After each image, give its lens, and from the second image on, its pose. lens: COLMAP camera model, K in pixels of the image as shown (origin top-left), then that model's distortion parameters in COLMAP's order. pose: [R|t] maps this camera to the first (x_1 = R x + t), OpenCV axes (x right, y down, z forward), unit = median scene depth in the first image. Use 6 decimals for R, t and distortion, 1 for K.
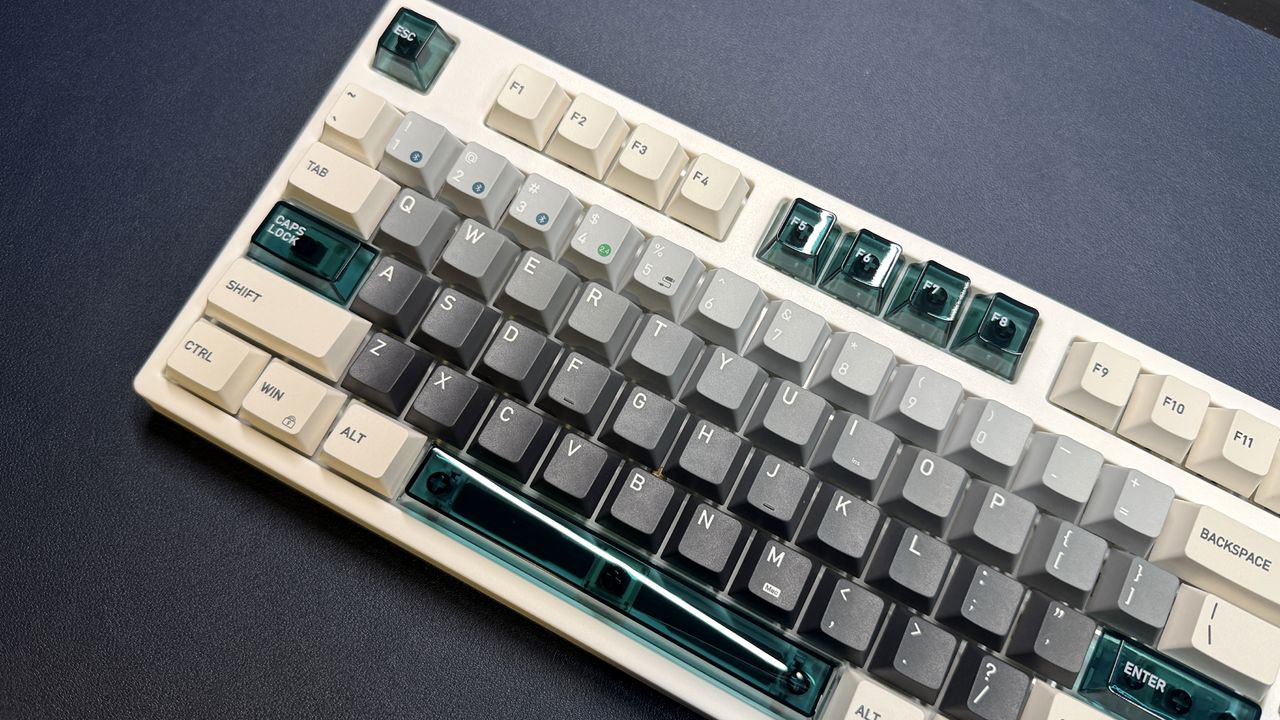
lens RADIAL K [[945.7, 0, 640.0], [0, 945.7, 360.0], [0, 0, 1]] dist [-0.000013, -0.005631]
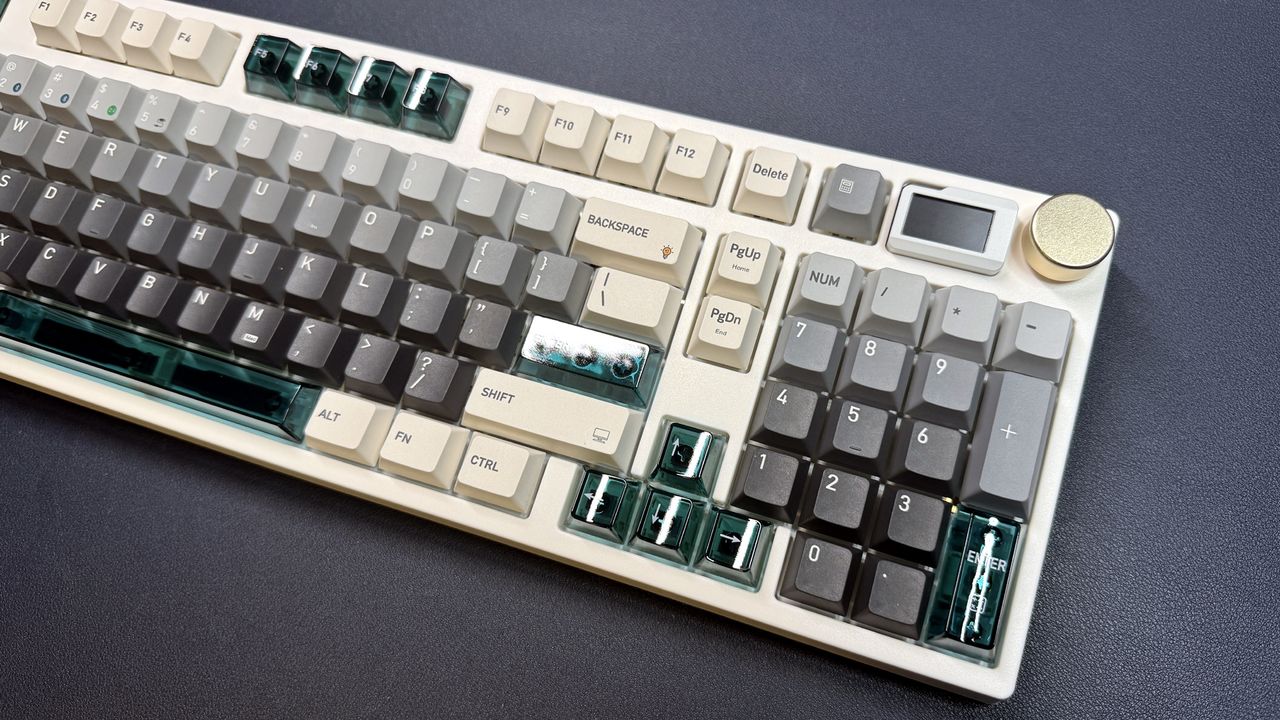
lens RADIAL K [[867.8, 0, 640.0], [0, 867.8, 360.0], [0, 0, 1]] dist [0.077546, -0.003898]
pose [[0.972331, -0.209144, -0.104077, 0.667245], [0.209780, 0.977736, -0.004917, 0.342381], [0.102788, -0.017053, 0.994557, -0.083821]]
